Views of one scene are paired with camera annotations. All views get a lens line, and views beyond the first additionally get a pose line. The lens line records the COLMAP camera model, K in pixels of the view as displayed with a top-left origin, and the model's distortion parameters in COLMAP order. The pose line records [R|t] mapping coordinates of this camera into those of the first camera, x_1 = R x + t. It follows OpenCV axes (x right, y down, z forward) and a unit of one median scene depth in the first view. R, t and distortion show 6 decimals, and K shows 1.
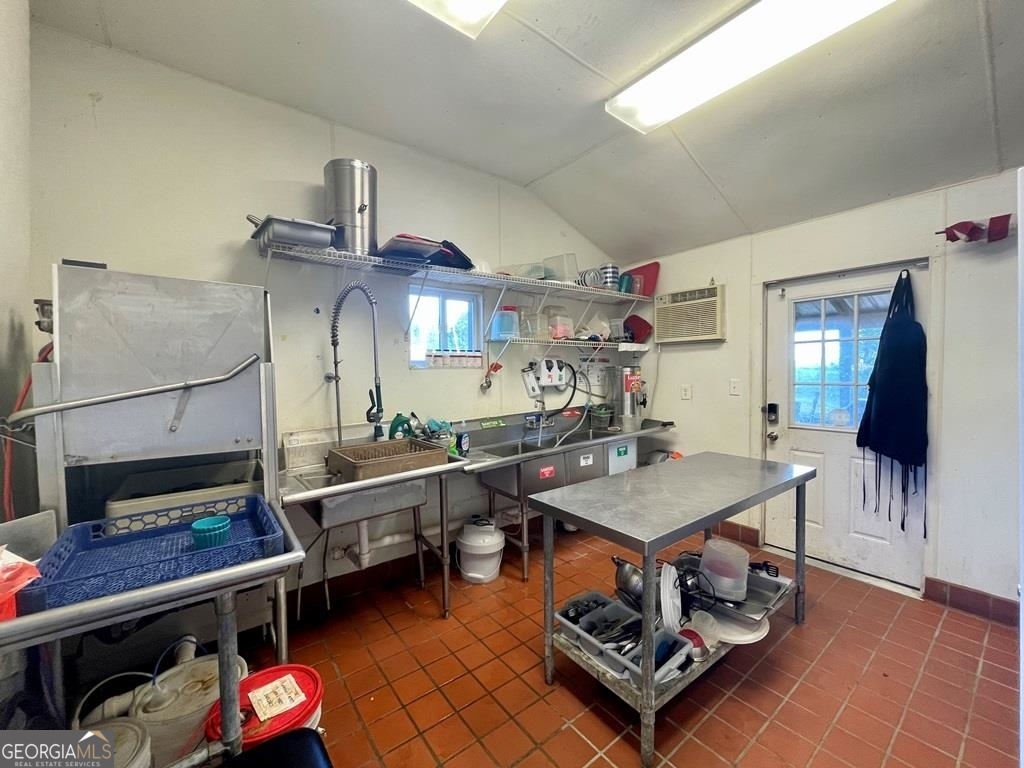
lens RADIAL K [[412.3, 0, 510.1], [0, 412.3, 383.1], [0, 0, 1]] dist [-0.002249, -0.000282]
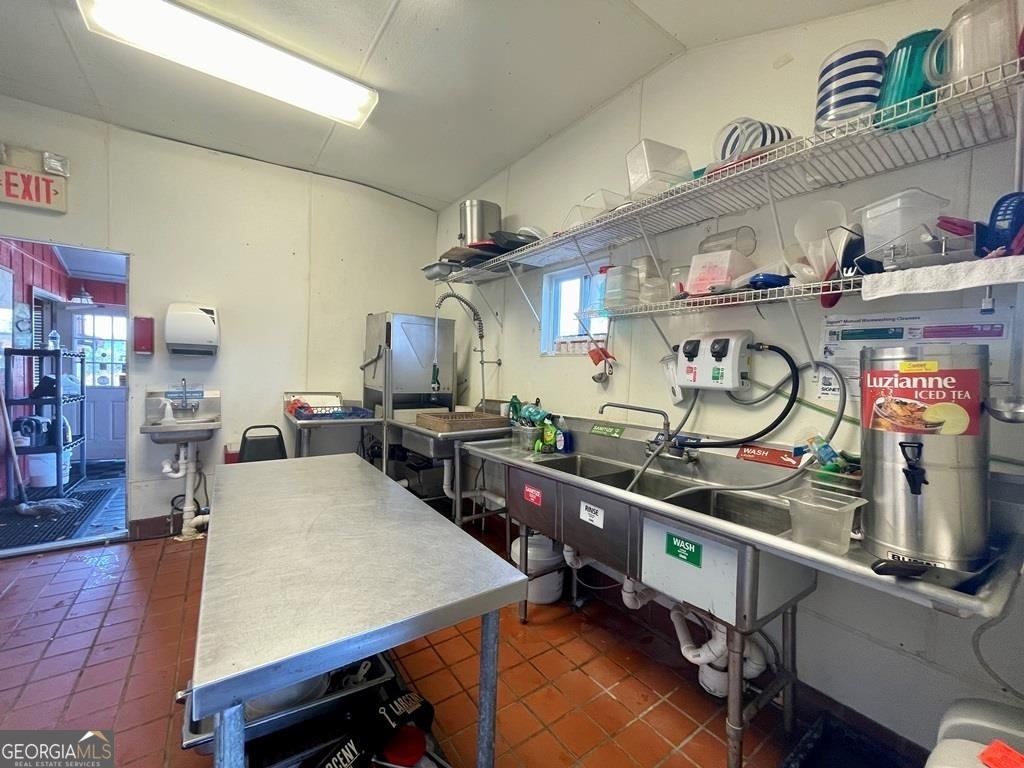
lens RADIAL K [[412.3, 0, 510.1], [0, 412.3, 383.1], [0, 0, 1]] dist [-0.002249, -0.000282]
pose [[-0.030474, 0.045775, -0.998487, 0.633521], [-0.064885, 0.996753, 0.047676, -0.009110], [0.997427, 0.066240, -0.027405, 0.765250]]
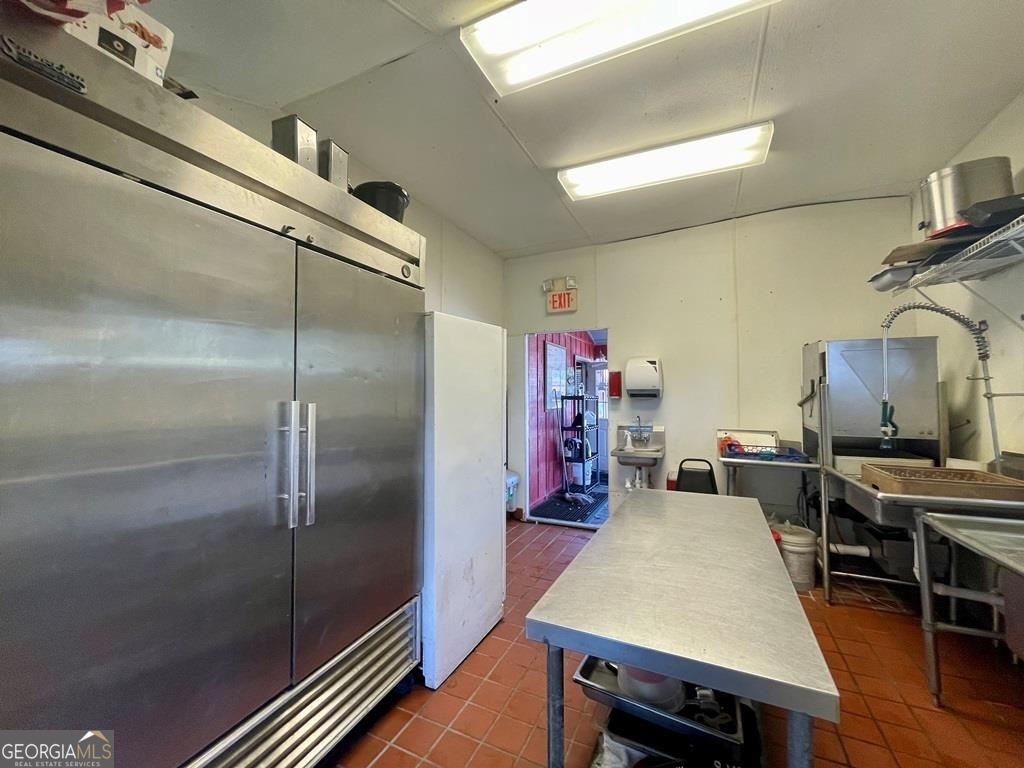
lens RADIAL K [[412.3, 0, 510.1], [0, 412.3, 383.1], [0, 0, 1]] dist [-0.002249, -0.000282]
pose [[-0.887751, 0.003448, -0.460311, 0.613213], [-0.000140, 0.999970, 0.007760, -0.030414], [0.460324, 0.006953, -0.887724, 0.885892]]
